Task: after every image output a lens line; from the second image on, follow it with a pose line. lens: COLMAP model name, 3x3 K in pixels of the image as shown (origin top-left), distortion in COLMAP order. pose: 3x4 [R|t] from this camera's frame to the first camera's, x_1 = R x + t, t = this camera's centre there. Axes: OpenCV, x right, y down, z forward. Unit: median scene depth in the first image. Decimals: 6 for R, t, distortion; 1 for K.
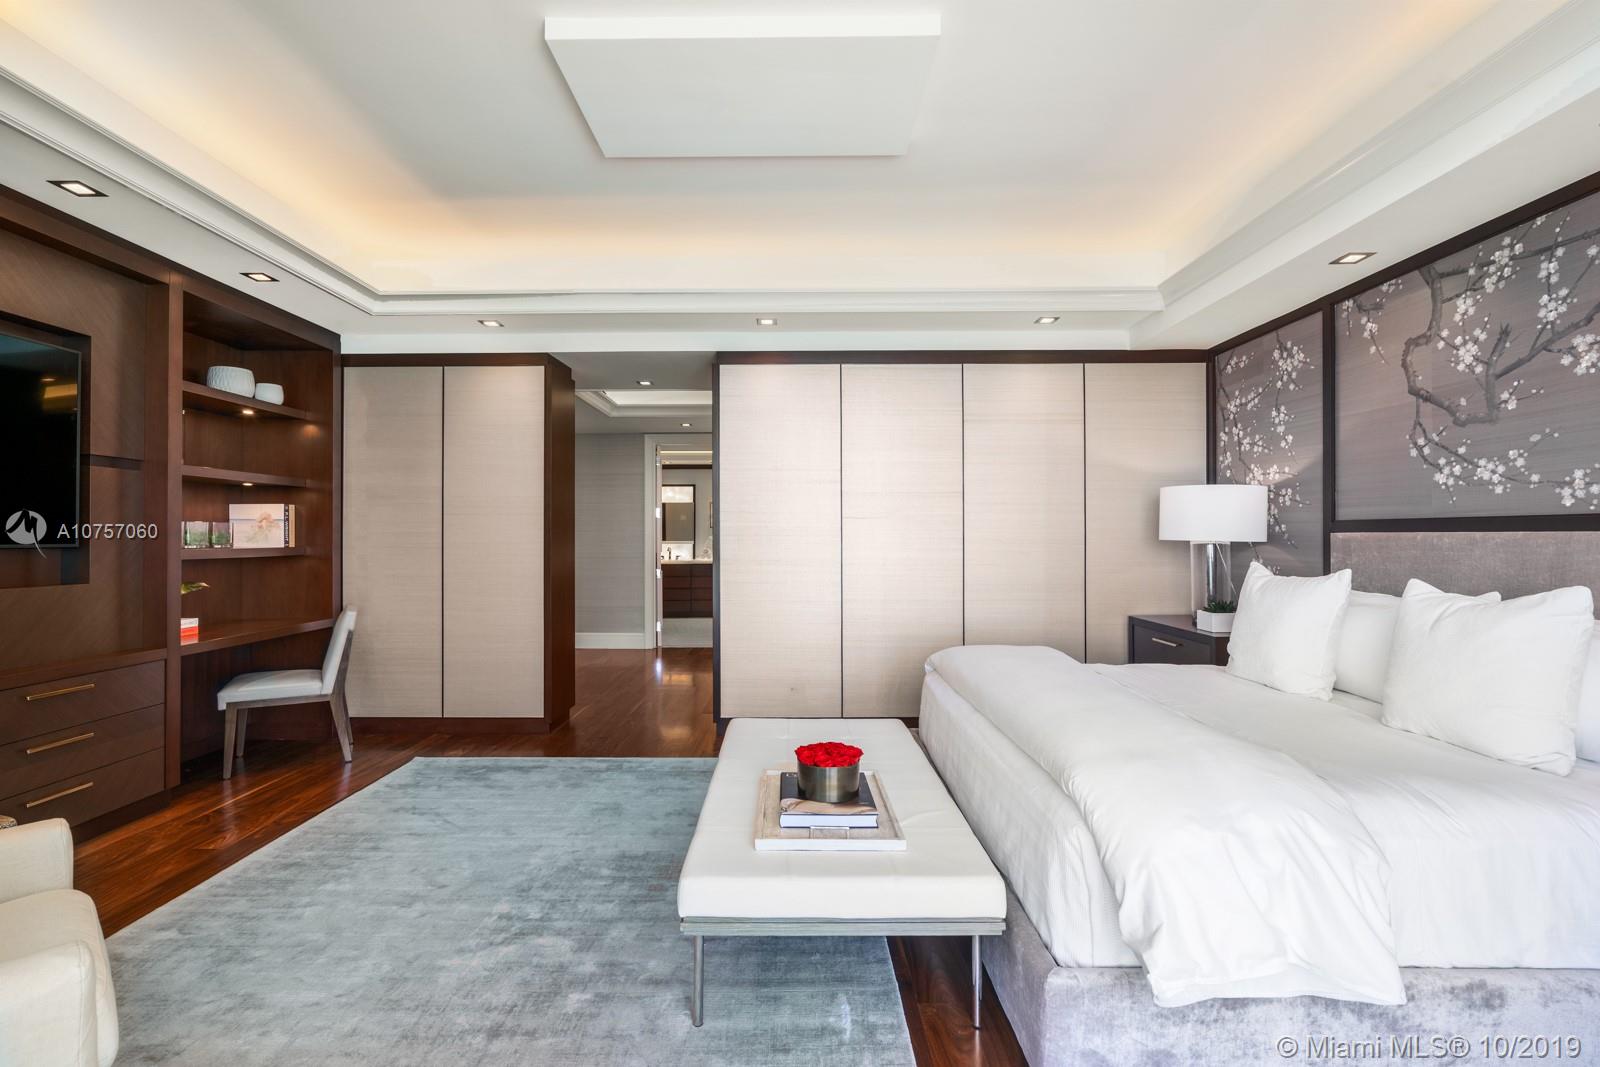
lens RADIAL K [[732.3, 0, 797.2], [0, 732.3, 531.5], [0, 0, 1]] dist [-0.007522, 0.001908]
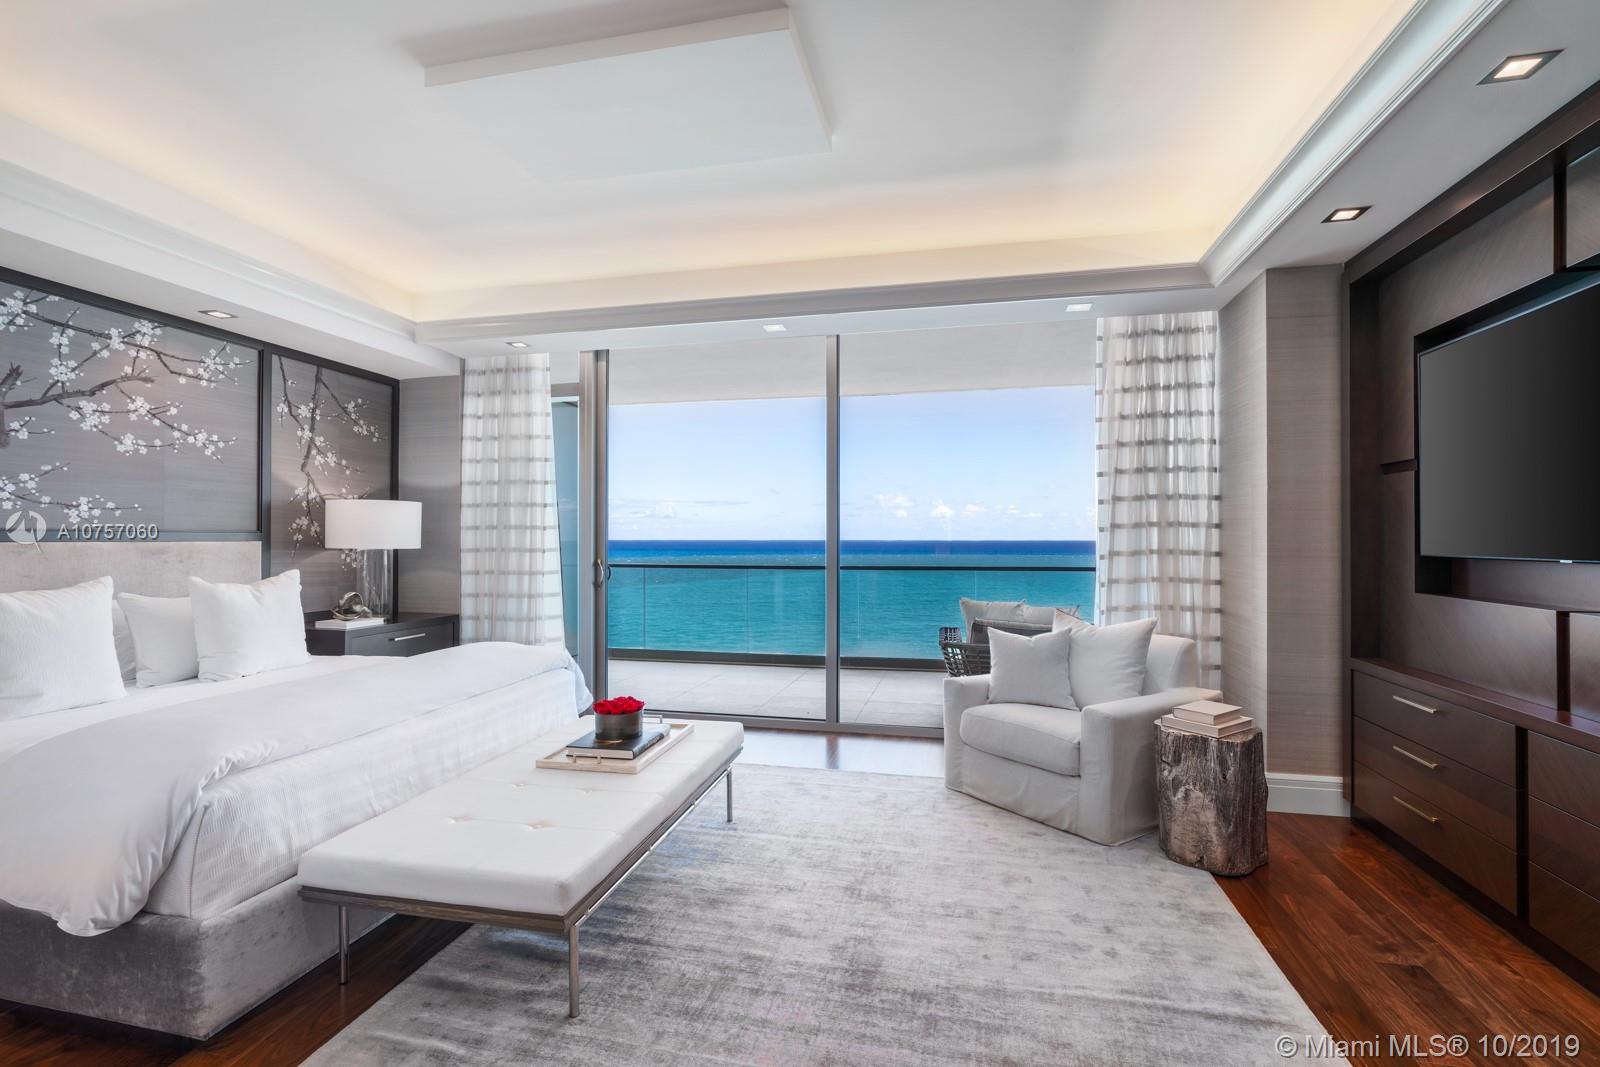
lens RADIAL K [[732.3, 0, 801.7], [0, 732.3, 534.8], [0, 0, 1]] dist [-0.007522, 0.001908]
pose [[-0.977811, 0.001160, 0.209488, -0.537291], [-0.000695, 0.999961, -0.008783, -0.002230], [-0.209490, -0.008734, -0.977772, 1.999430]]
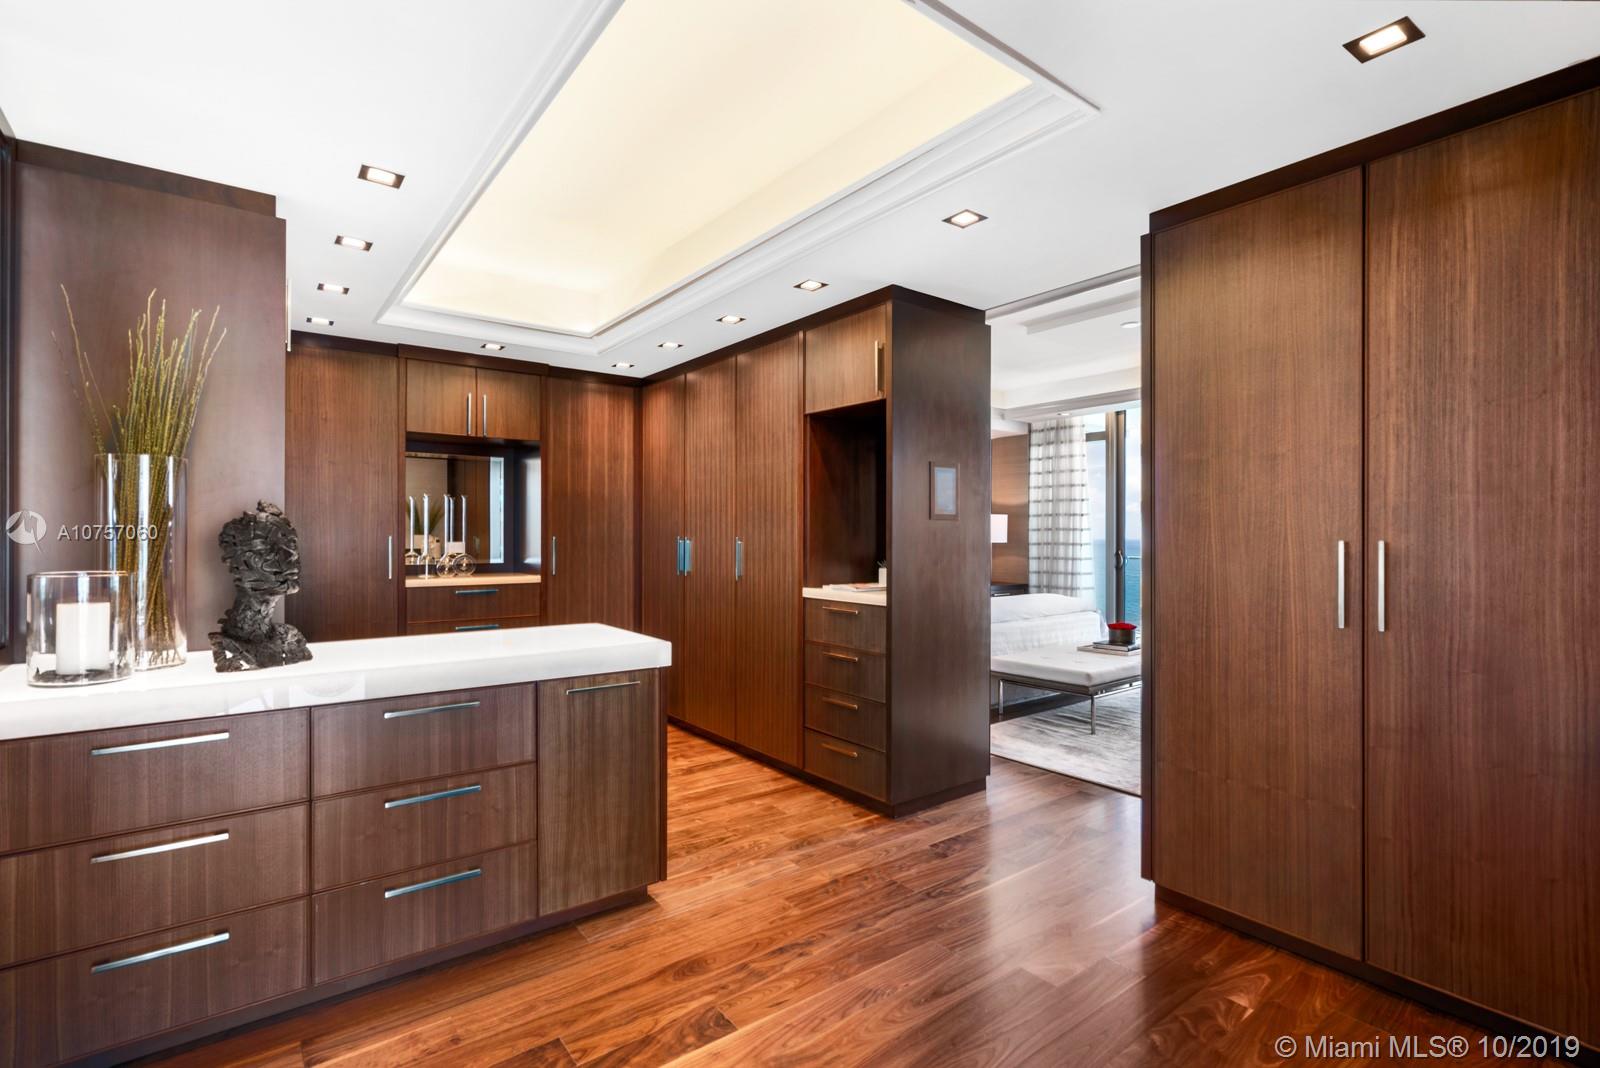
lens RADIAL K [[732.3, 0, 802.7], [0, 732.3, 535.0], [0, 0, 1]] dist [-0.007522, 0.001908]
pose [[-0.609187, 0.002131, 0.793024, -1.199185], [-0.001891, 0.999990, -0.004140, -0.000414], [-0.793024, -0.004022, -0.609177, 3.068361]]
